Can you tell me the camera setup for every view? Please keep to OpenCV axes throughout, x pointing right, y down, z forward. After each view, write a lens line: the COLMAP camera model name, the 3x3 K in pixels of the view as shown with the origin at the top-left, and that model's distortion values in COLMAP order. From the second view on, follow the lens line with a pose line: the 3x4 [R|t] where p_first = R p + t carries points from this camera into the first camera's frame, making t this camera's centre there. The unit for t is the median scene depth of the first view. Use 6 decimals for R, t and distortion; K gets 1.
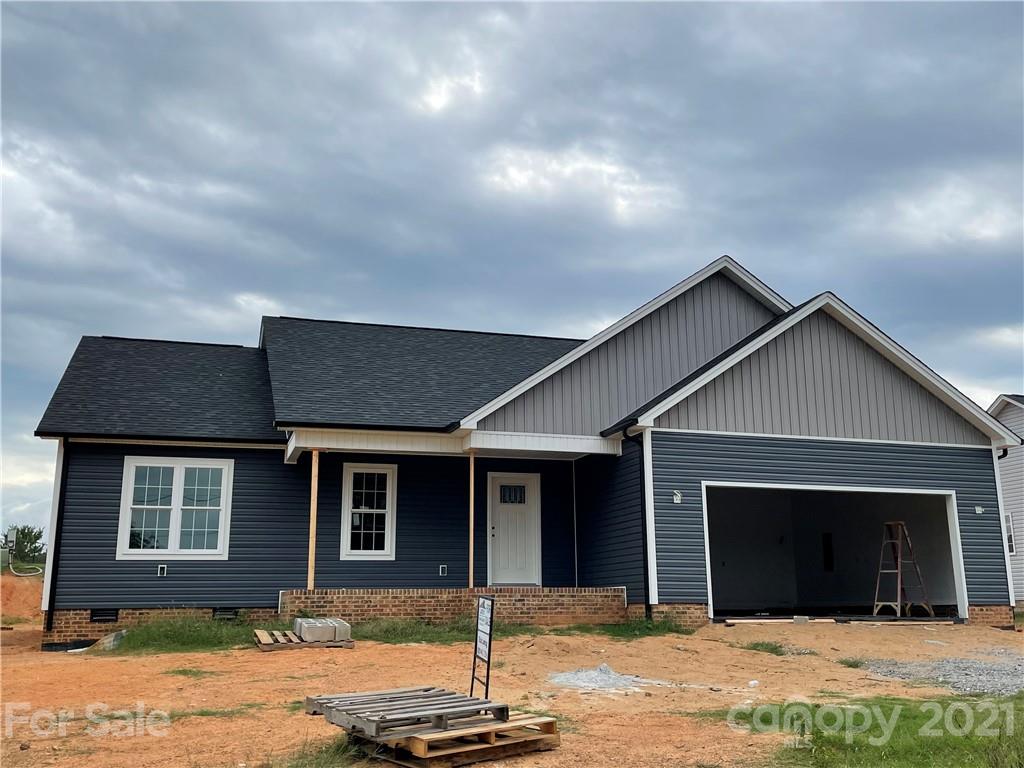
lens RADIAL K [[1049.2, 0, 513.3], [0, 1049.2, 374.0], [0, 0, 1]] dist [0.056698, 0.000000]
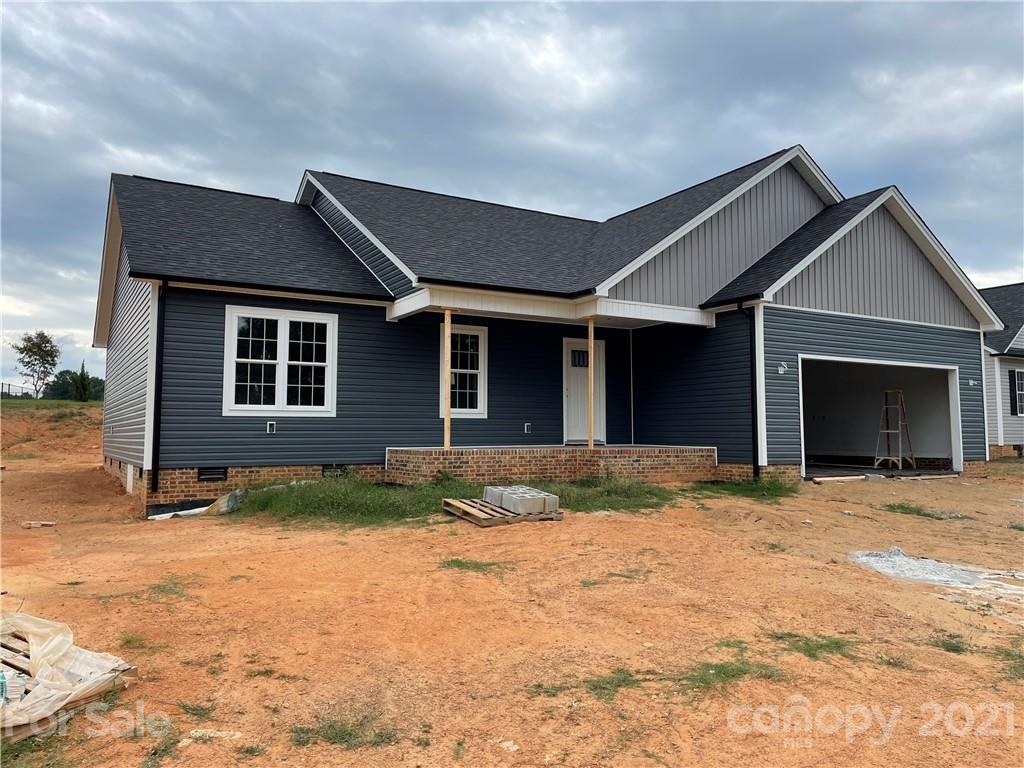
lens RADIAL K [[771.5, 0, 515.1], [0, 771.5, 379.1], [0, 0, 1]] dist [0.069408, -0.057747]
pose [[0.968828, 0.024502, 0.246518, -0.297456], [-0.061467, 0.987755, 0.143396, 0.029610], [-0.239986, -0.154079, 0.958471, 0.289019]]
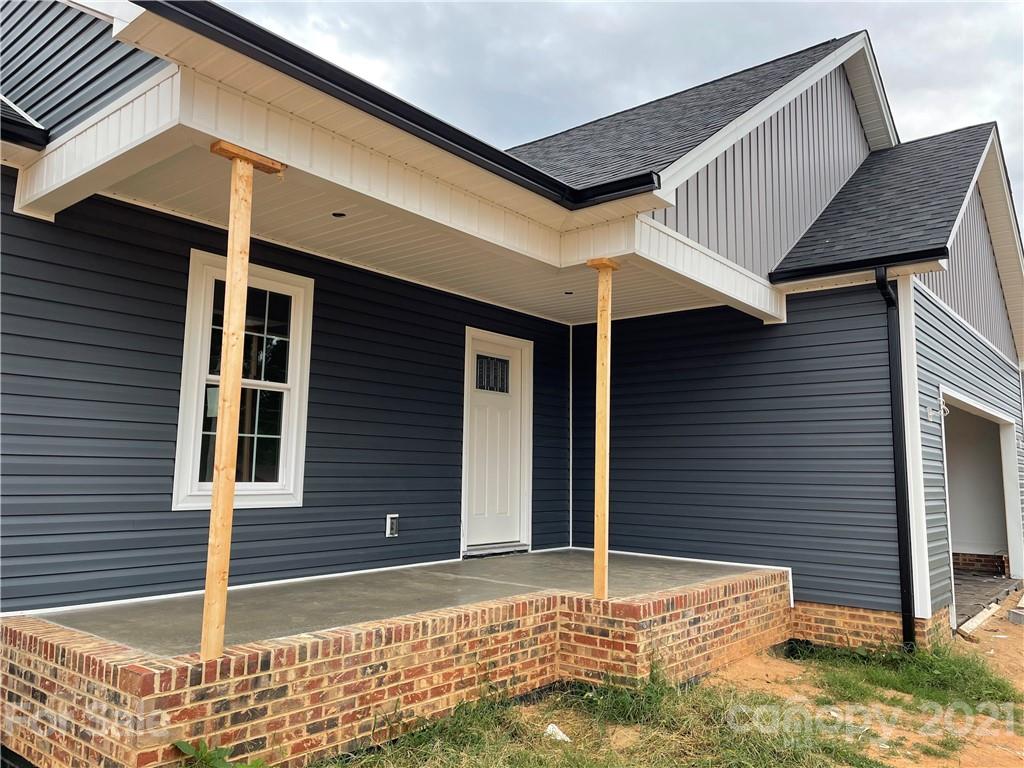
lens RADIAL K [[771.5, 0, 511.4], [0, 771.5, 374.4], [0, 0, 1]] dist [0.069408, -0.057747]
pose [[0.826158, 0.091716, 0.555923, -0.236642], [-0.144101, 0.988242, 0.051109, 0.106614], [-0.544699, -0.122333, 0.829661, 0.766922]]
